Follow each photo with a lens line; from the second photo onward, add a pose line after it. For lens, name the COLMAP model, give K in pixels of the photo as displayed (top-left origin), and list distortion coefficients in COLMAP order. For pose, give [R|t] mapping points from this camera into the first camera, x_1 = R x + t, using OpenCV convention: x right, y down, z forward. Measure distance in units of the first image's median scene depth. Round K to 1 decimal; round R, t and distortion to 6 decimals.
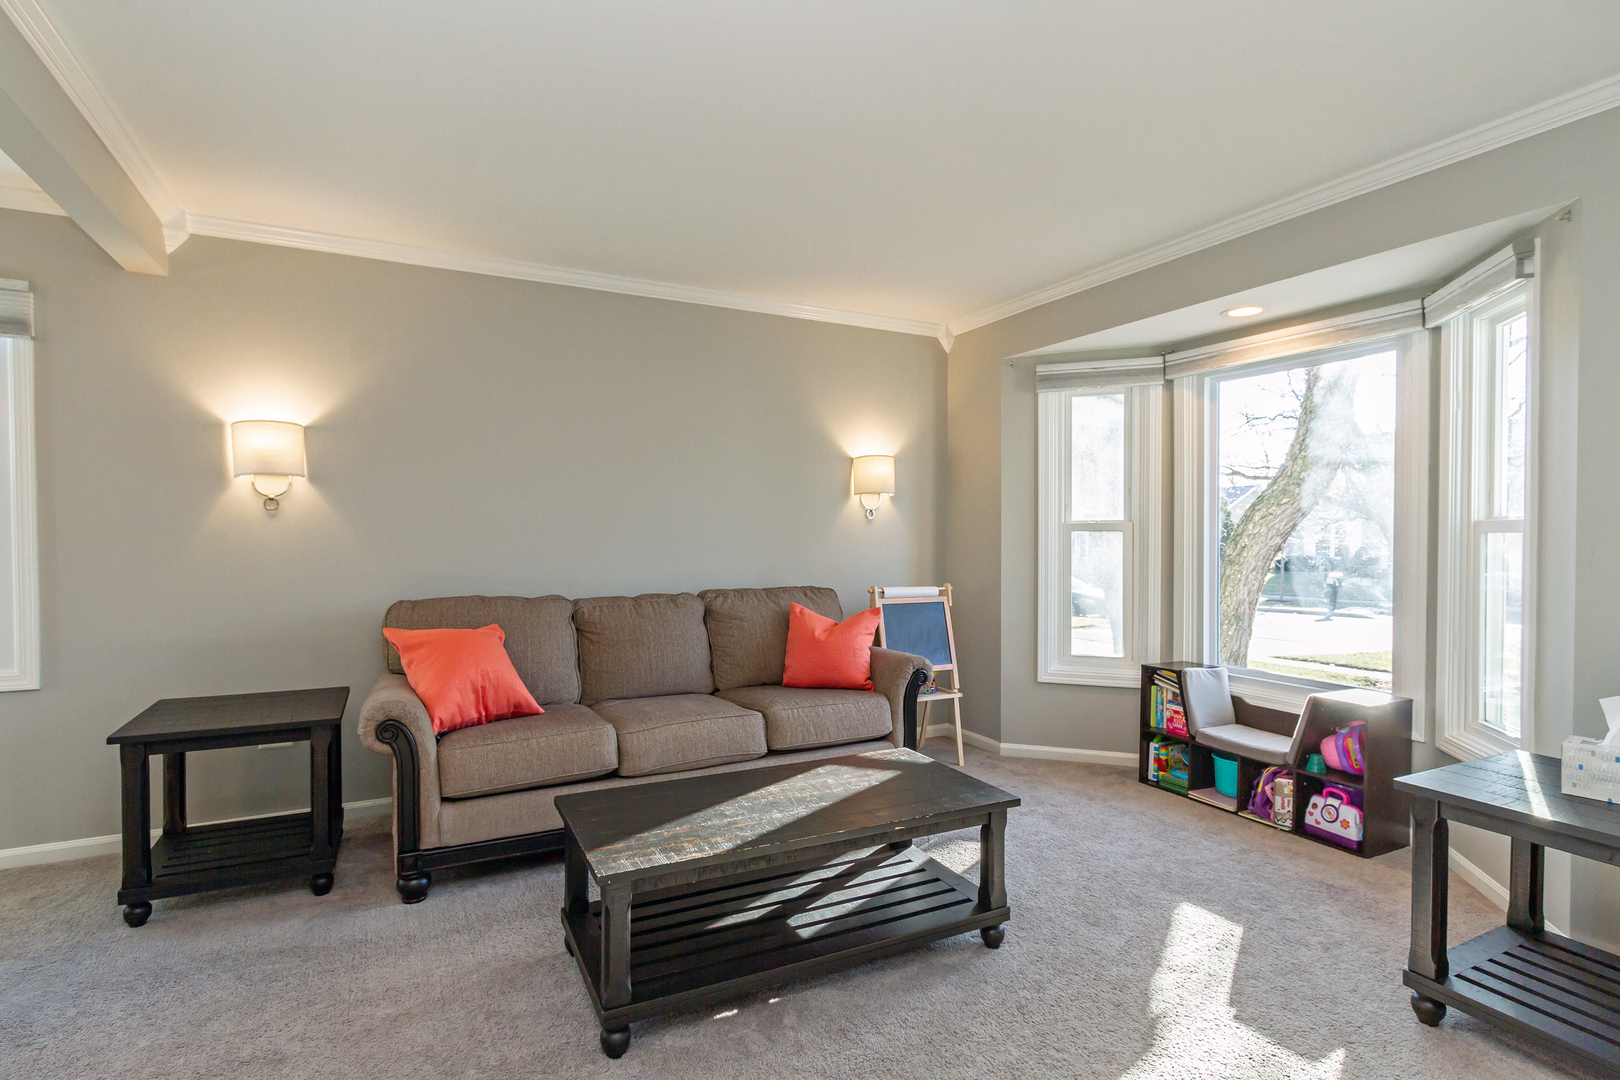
lens RADIAL K [[795.8, 0, 802.0], [0, 795.8, 553.9], [0, 0, 1]] dist [-0.013851, 0.002662]
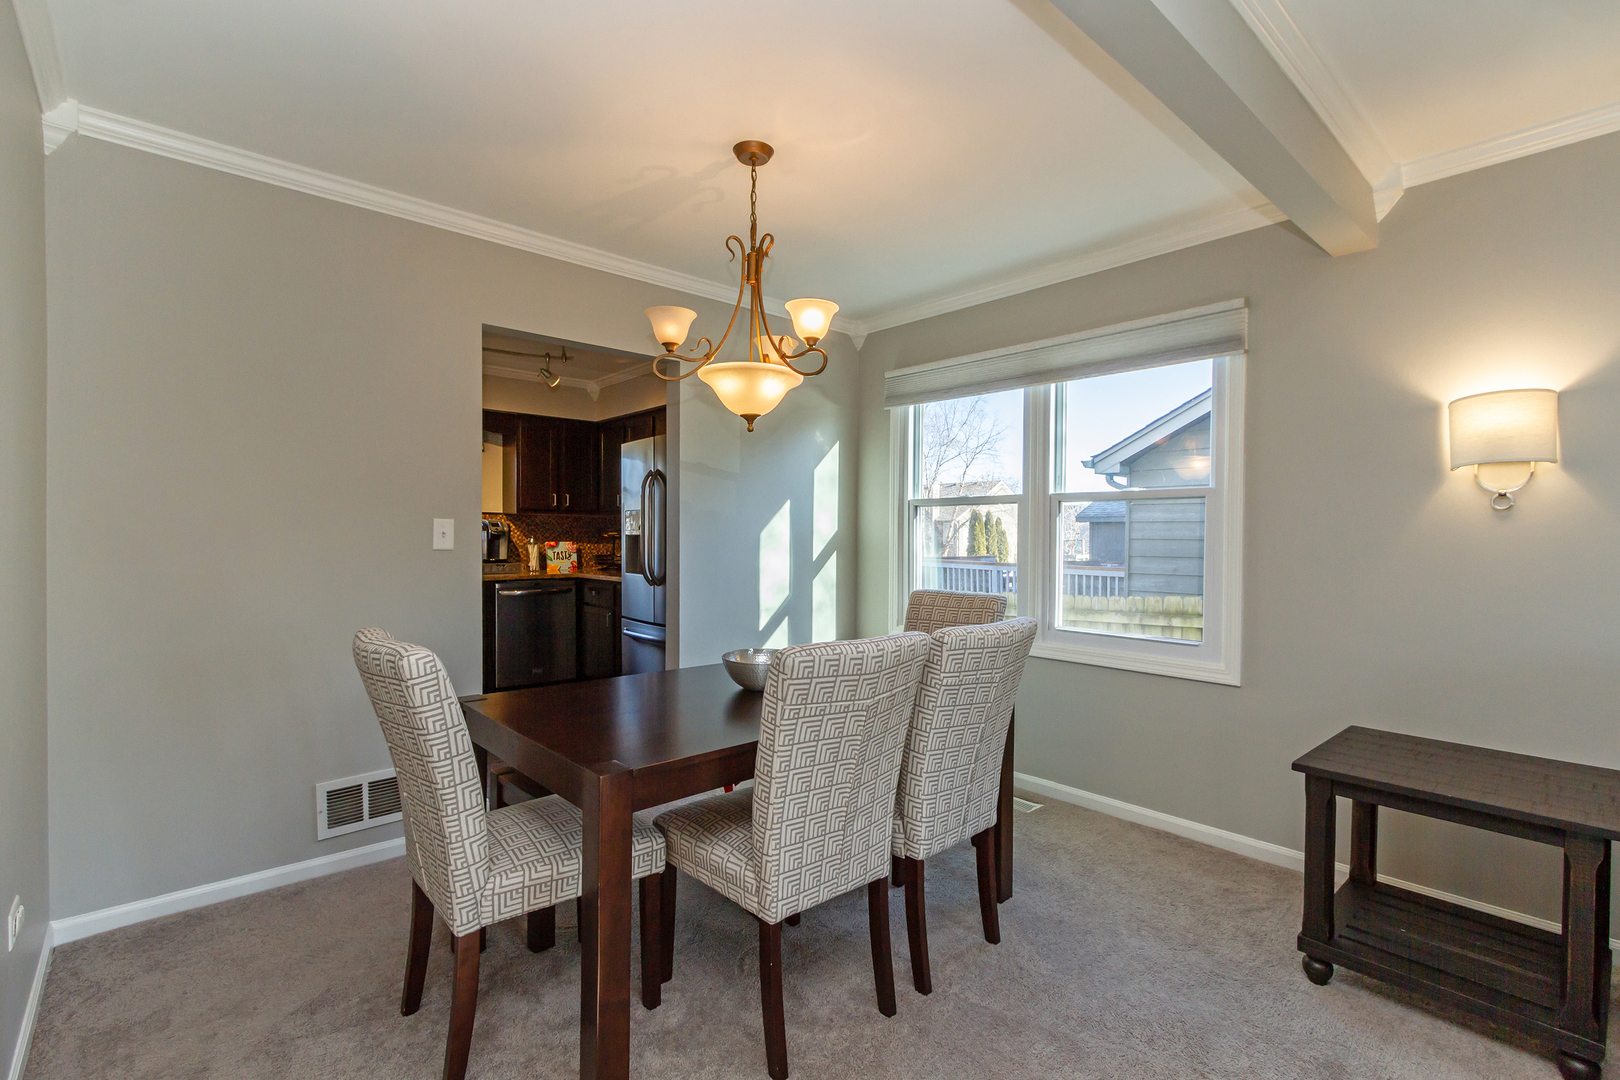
lens RADIAL K [[761.6, 0, 806.1], [0, 761.6, 543.1], [0, 0, 1]] dist [0.007718, -0.000484]
pose [[0.257568, 0.014901, -0.966145, -0.132824], [-0.031192, 0.999488, 0.007099, -0.007740], [0.965757, 0.028307, 0.257901, 0.166619]]
